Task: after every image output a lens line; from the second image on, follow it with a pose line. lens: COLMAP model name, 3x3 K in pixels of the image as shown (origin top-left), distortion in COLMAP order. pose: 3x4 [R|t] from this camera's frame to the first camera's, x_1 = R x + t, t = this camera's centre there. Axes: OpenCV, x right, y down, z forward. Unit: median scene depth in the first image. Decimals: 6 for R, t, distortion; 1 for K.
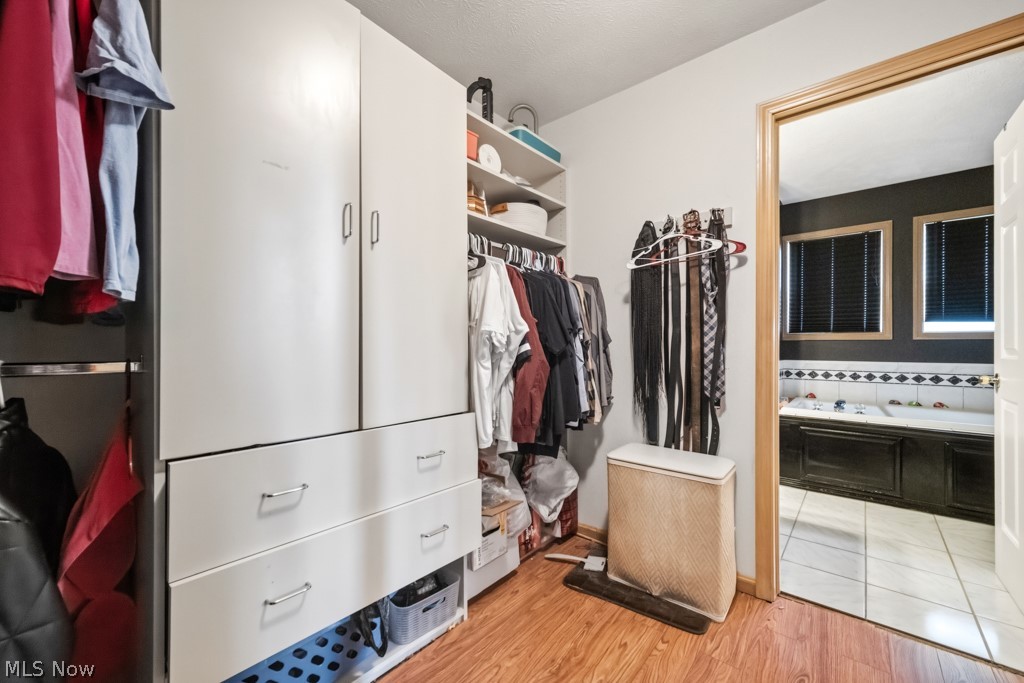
lens RADIAL K [[411.5, 0, 508.6], [0, 411.5, 346.3], [0, 0, 1]] dist [-0.001739, 0.000157]
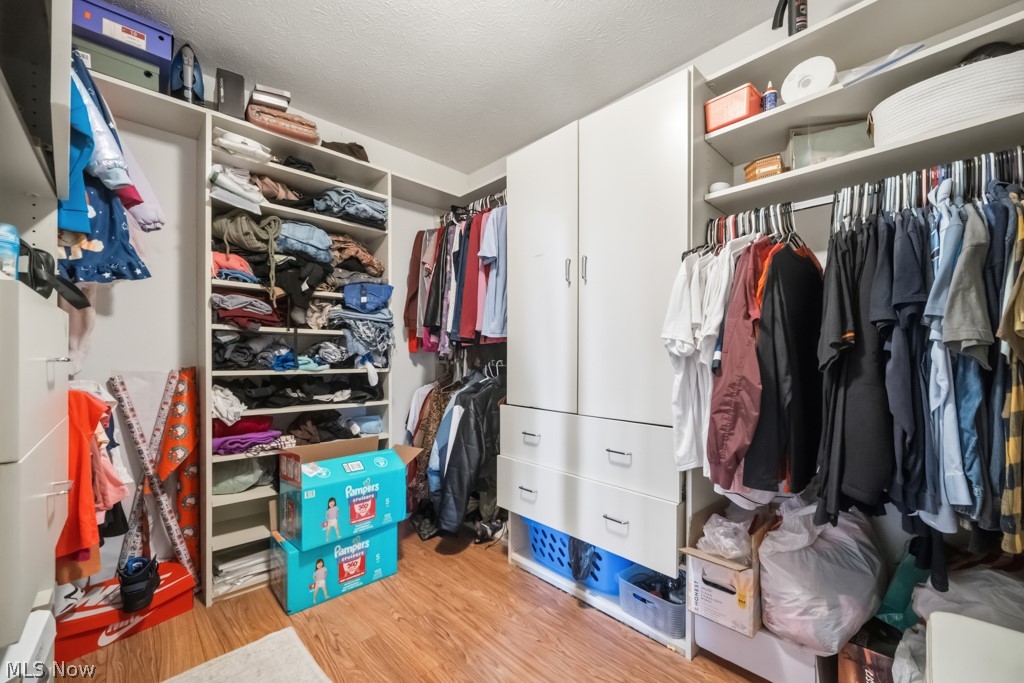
lens RADIAL K [[403.9, 0, 511.7], [0, 403.9, 343.0], [0, 0, 1]] dist [-0.001039, 0.000288]
pose [[-0.105393, -0.026158, -0.994087, 0.942355], [0.009035, 0.999588, -0.027260, -0.007972], [0.994390, -0.011855, -0.105113, 0.816294]]
